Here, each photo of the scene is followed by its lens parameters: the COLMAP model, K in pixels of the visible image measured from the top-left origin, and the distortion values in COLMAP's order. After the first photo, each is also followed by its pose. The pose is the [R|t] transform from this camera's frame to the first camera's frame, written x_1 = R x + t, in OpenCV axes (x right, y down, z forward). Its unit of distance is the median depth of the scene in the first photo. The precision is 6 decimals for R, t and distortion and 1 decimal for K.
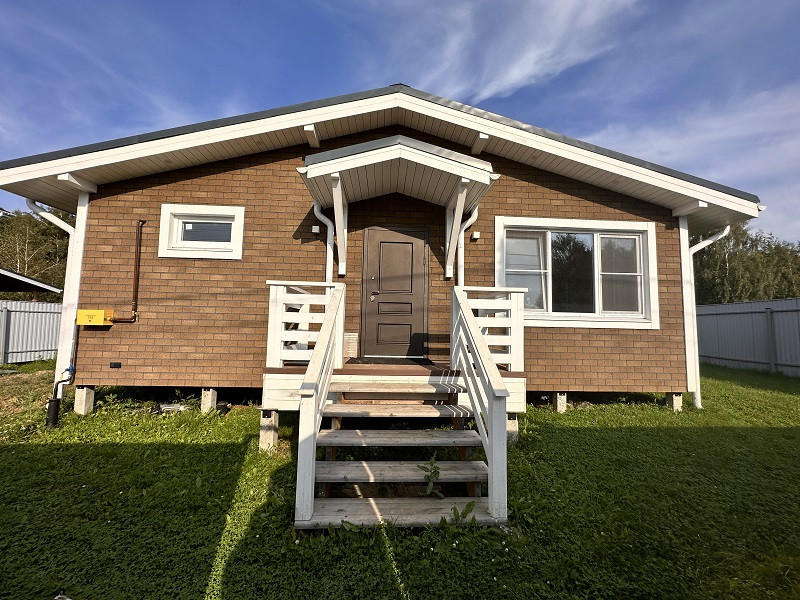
lens RADIAL K [[319.6, 0, 396.8], [0, 319.6, 298.9], [0, 0, 1]] dist [0.001748, 0.001761]
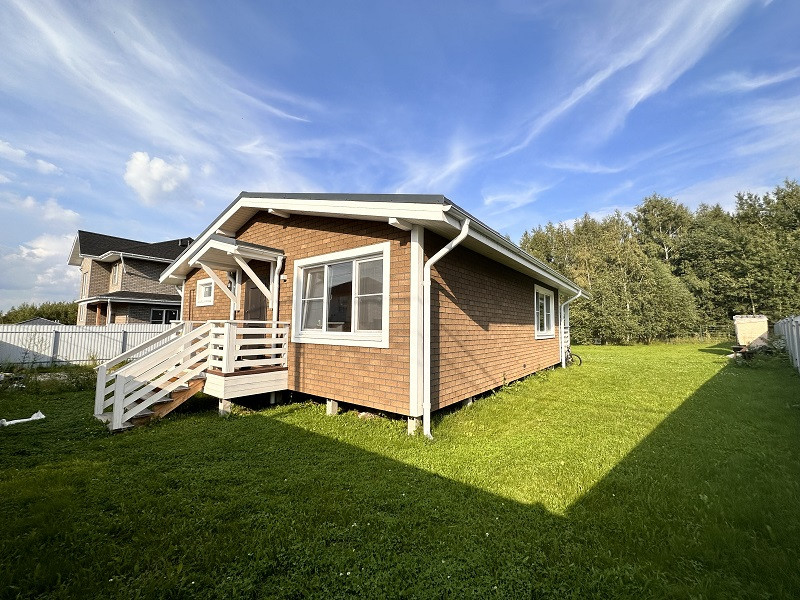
lens RADIAL K [[319.6, 0, 412.0], [0, 319.6, 304.6], [0, 0, 1]] dist [0.001748, 0.001761]
pose [[0.765341, -0.059000, -0.640915, 1.520355], [0.057249, 0.998083, -0.023517, -0.013905], [0.641074, -0.018693, 0.767252, 0.279988]]
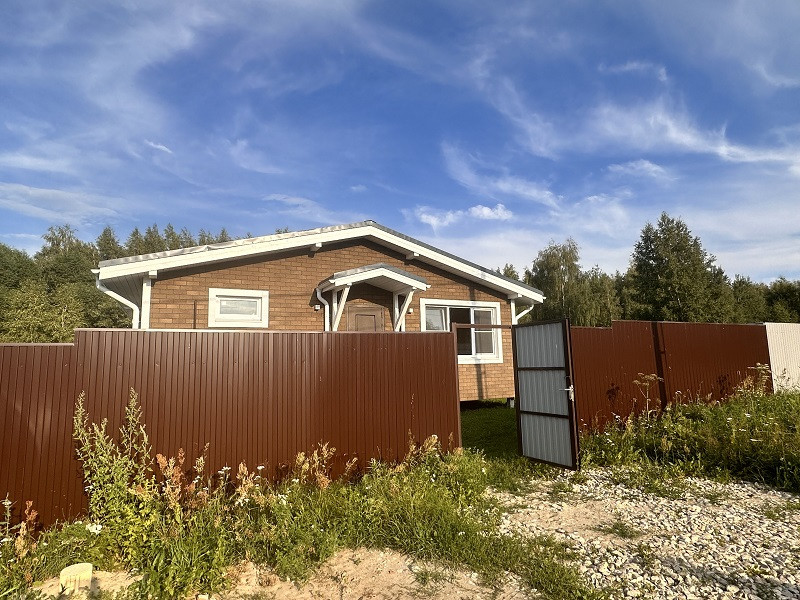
lens RADIAL K [[441.7, 0, 401.0], [0, 441.7, 301.9], [0, 0, 1]] dist [0.004494, 0.000141]
pose [[0.909229, 0.015932, 0.415992, -0.705038], [0.006927, 0.998550, -0.053384, -0.116560], [-0.416239, 0.051419, 0.907800, -0.991272]]
